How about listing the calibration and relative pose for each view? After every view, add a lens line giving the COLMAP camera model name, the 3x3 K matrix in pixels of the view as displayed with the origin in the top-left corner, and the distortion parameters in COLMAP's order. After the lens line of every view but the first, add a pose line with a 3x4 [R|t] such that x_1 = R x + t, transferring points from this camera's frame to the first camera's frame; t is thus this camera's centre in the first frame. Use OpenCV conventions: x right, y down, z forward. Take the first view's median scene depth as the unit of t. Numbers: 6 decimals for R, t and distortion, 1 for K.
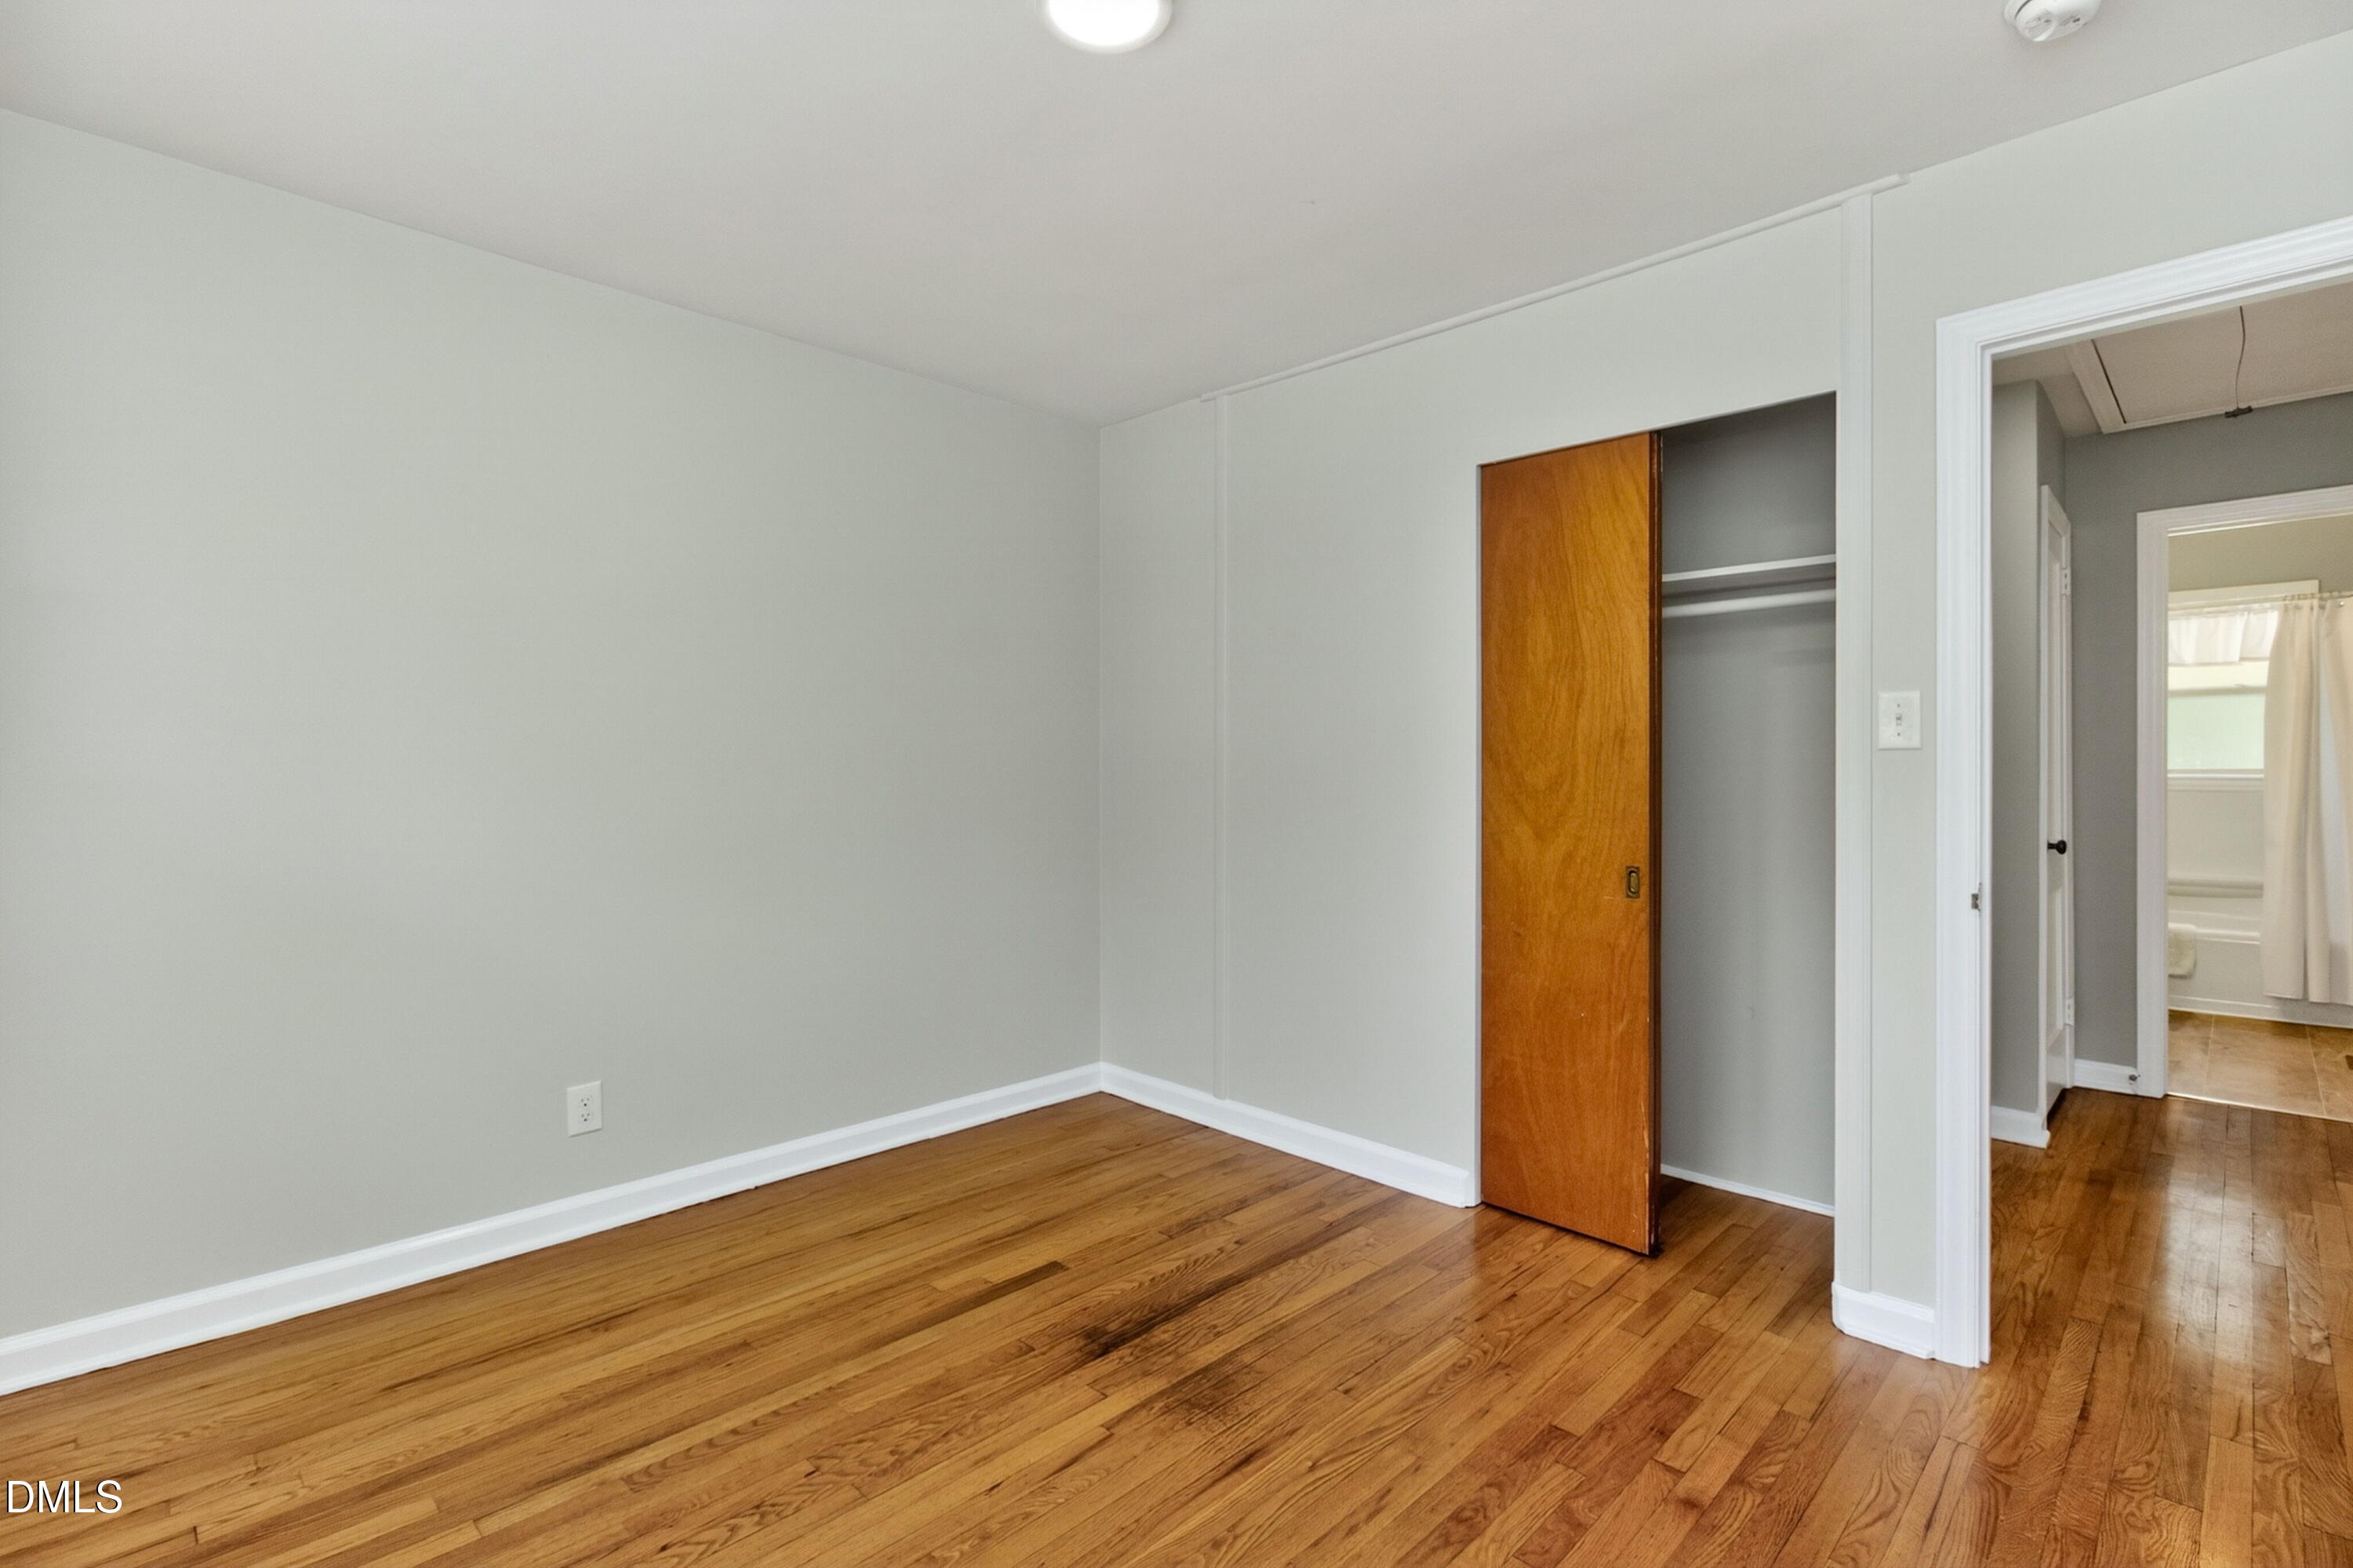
lens RADIAL K [[1099.6, 0, 1185.5], [0, 1099.6, 755.9], [0, 0, 1]] dist [-0.002407, 0.000195]
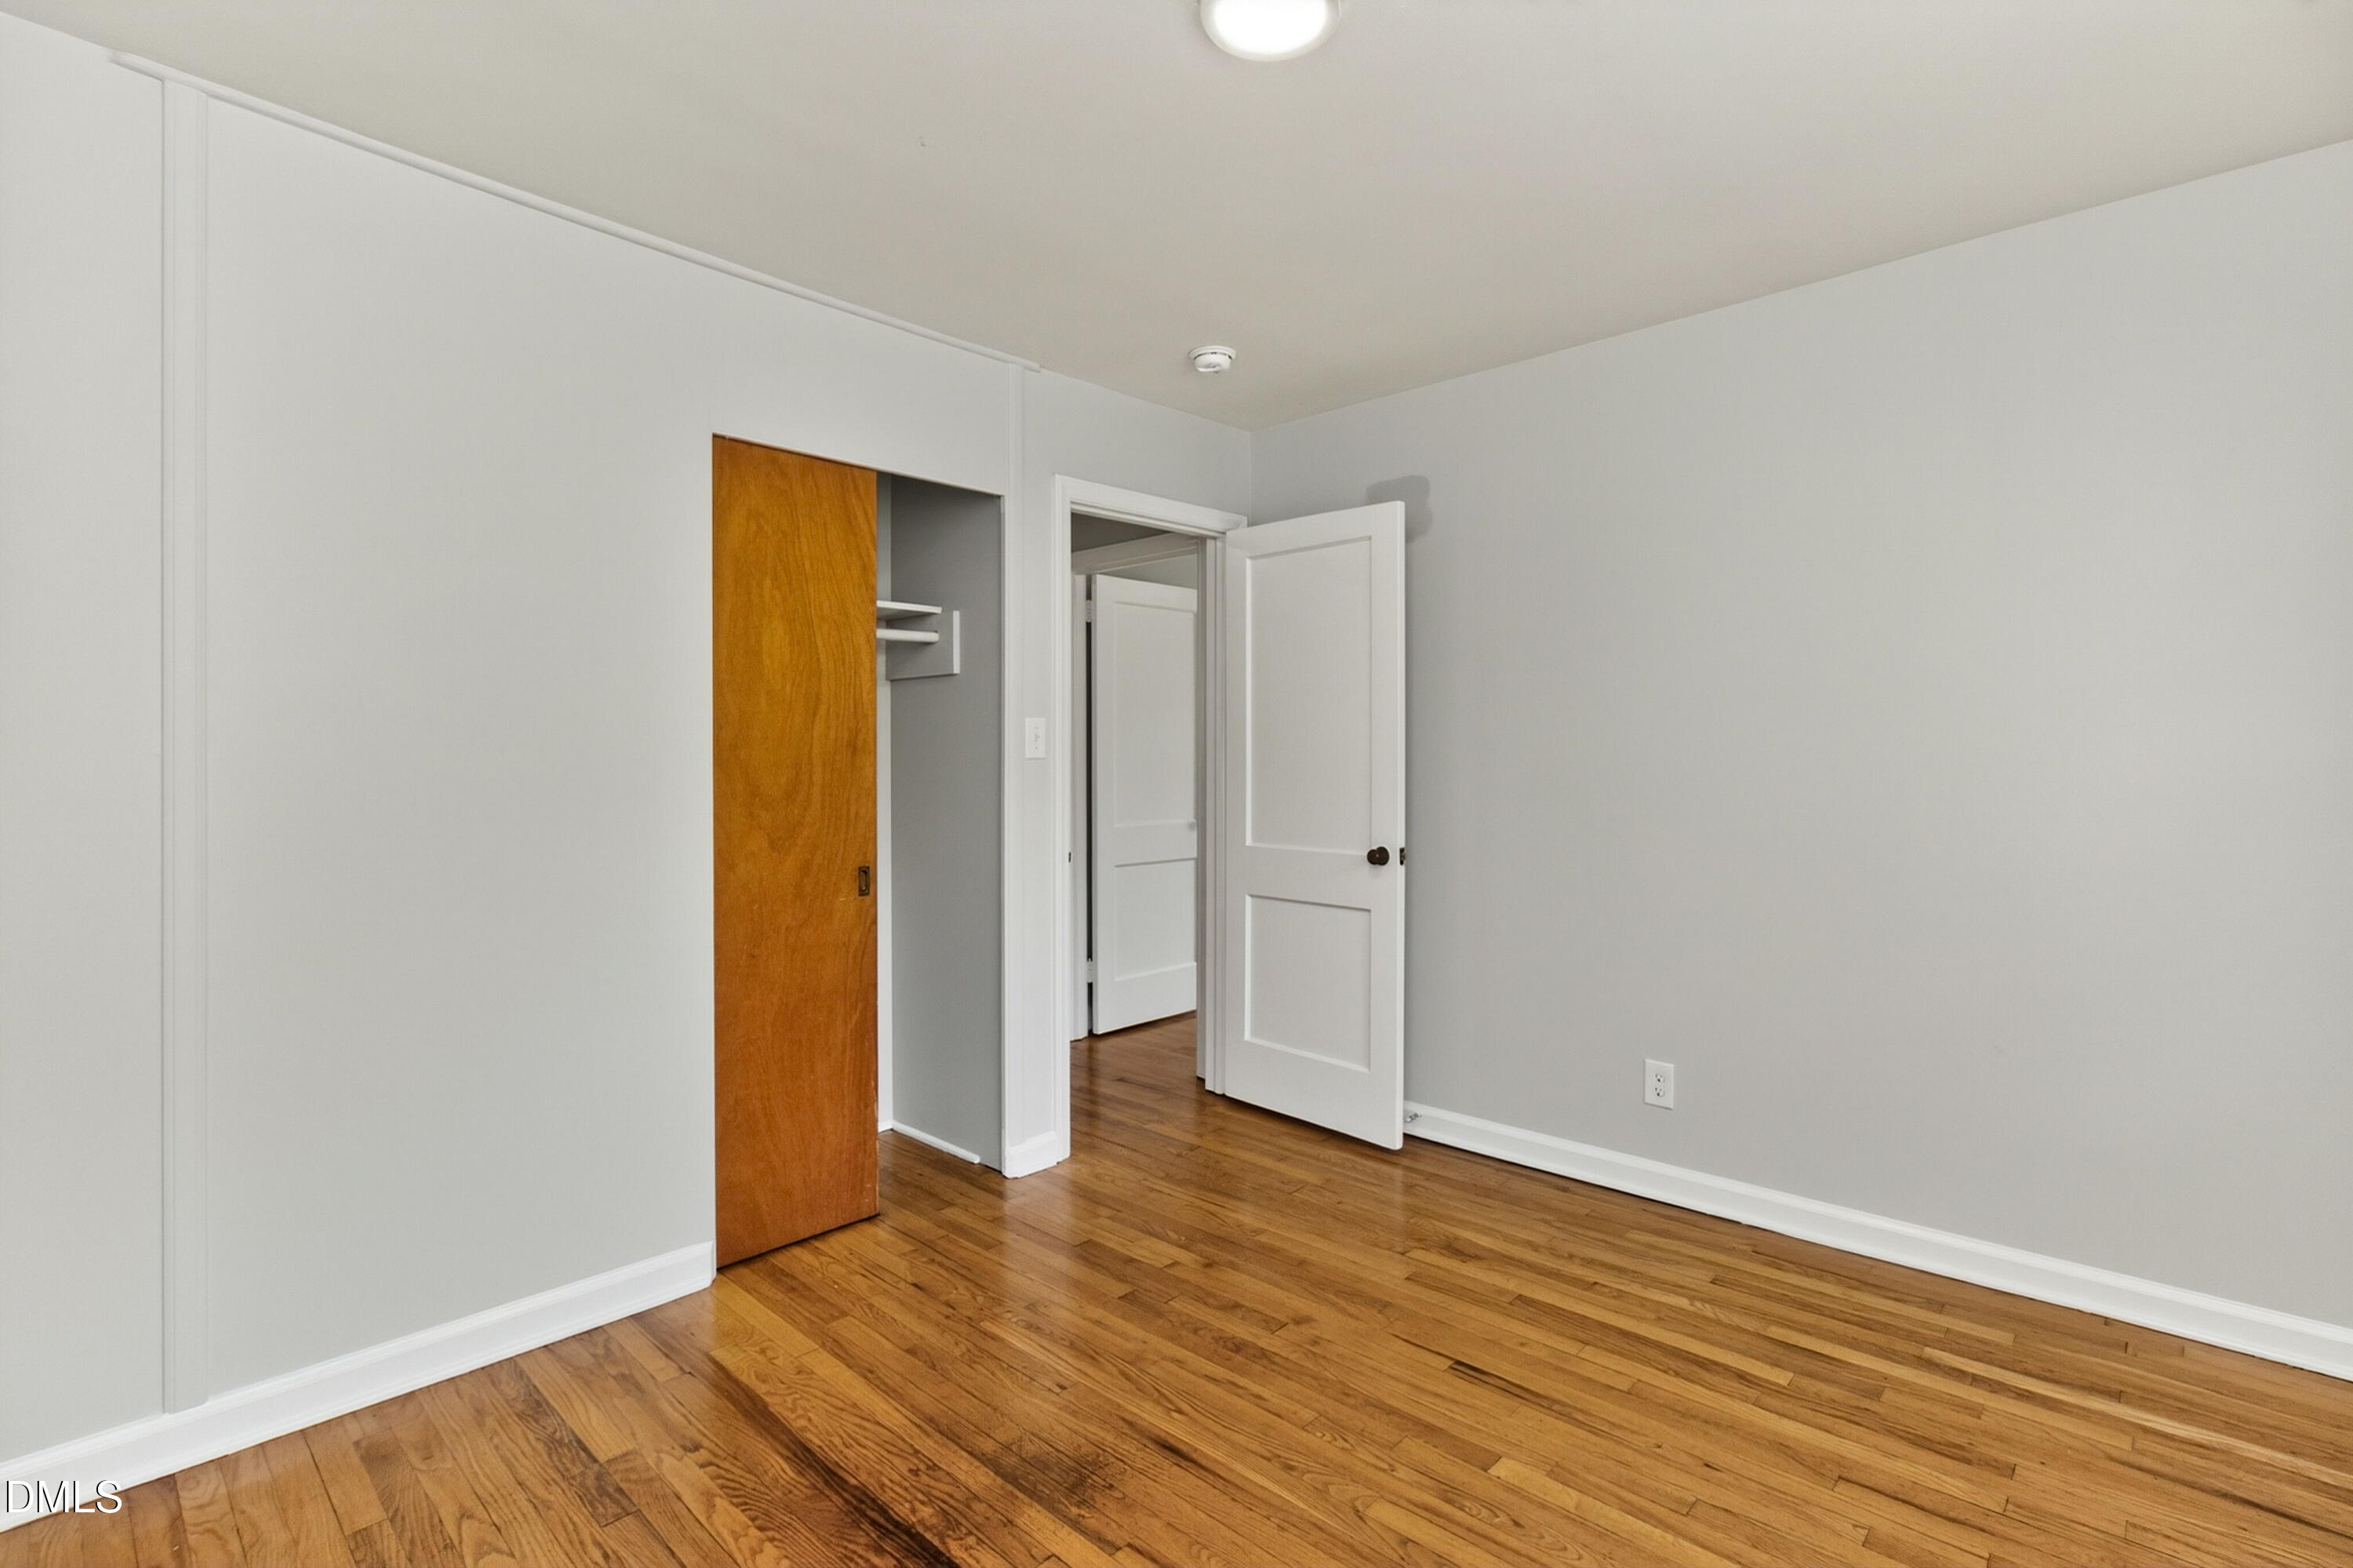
lens RADIAL K [[1099.6, 0, 1185.5], [0, 1099.6, 755.9], [0, 0, 1]] dist [-0.002407, 0.000195]
pose [[-0.033678, 0.000031, 0.999433, -0.722657], [-0.005269, 0.999986, -0.000209, -0.009841], [-0.999419, -0.005273, -0.033677, 0.754721]]
